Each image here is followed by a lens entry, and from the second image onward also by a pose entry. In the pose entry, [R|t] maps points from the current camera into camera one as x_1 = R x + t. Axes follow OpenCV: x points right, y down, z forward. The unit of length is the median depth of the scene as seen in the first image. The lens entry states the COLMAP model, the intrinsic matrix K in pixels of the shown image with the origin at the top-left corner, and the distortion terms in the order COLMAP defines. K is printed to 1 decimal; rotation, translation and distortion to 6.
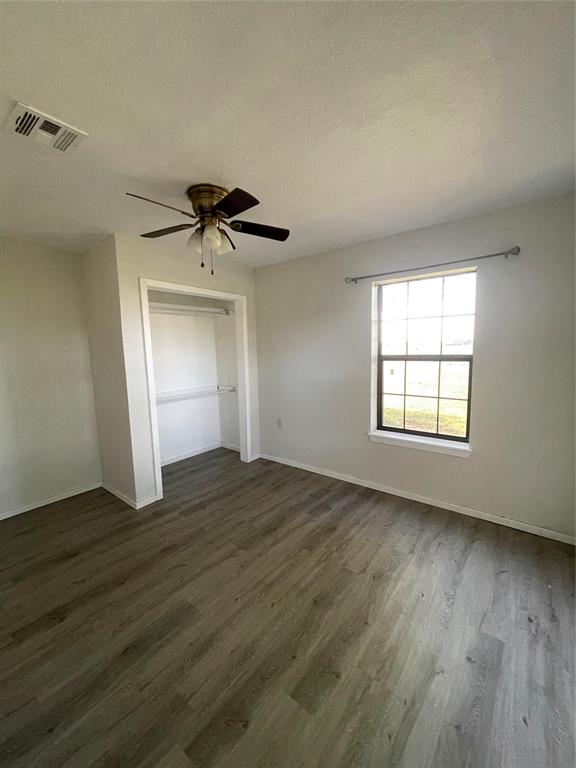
lens RADIAL K [[322.1, 0, 305.5], [0, 322.1, 382.0], [0, 0, 1]] dist [-0.002145, -0.000099]
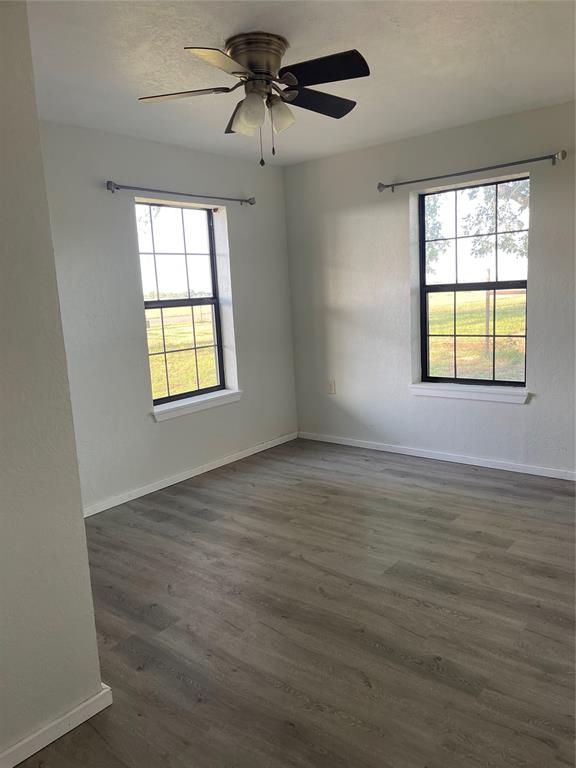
lens RADIAL K [[587.7, 0, 289.1], [0, 587.7, 385.7], [0, 0, 1]] dist [0.033650, -0.011582]
pose [[-0.002518, -0.137442, 0.990507, -1.312716], [0.164960, 0.976883, 0.135971, -0.028902], [-0.986297, 0.163736, 0.020213, 0.816809]]
